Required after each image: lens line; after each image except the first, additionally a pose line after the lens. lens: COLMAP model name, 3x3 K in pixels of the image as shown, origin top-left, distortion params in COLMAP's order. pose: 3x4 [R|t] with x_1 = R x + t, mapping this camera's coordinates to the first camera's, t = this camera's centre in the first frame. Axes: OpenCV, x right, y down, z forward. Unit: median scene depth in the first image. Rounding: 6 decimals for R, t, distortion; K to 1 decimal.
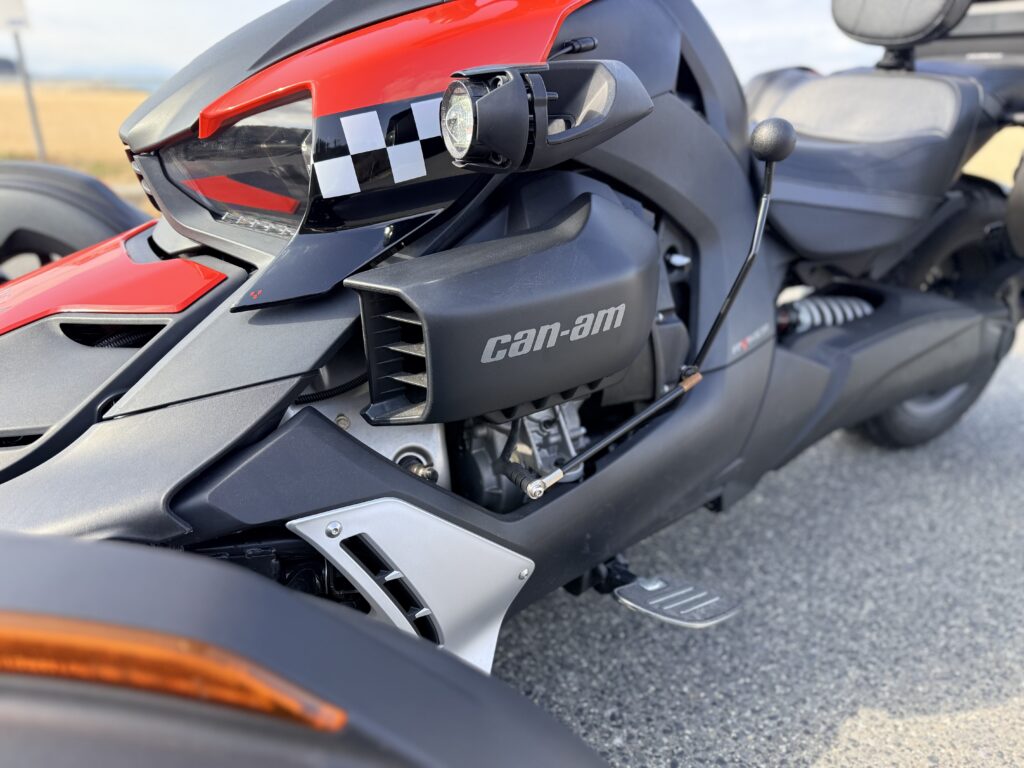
lens RADIAL K [[731.7, 0, 517.8], [0, 731.7, 391.2], [0, 0, 1]] dist [0.118692, -0.178229]
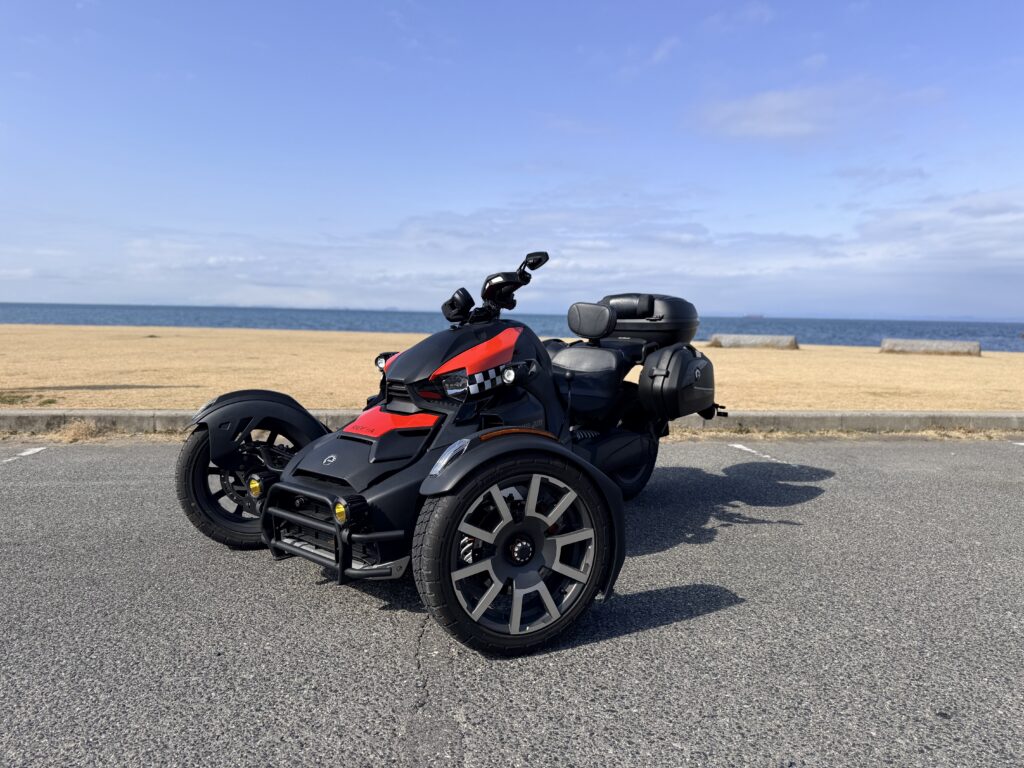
lens RADIAL K [[731.7, 0, 517.8], [0, 731.7, 391.2], [0, 0, 1]] dist [0.118692, -0.178229]
pose [[0.939424, -0.045347, 0.339743, -0.699697], [0.138534, 0.956874, -0.255343, 0.388965], [-0.313513, 0.286942, 0.905193, -1.346513]]
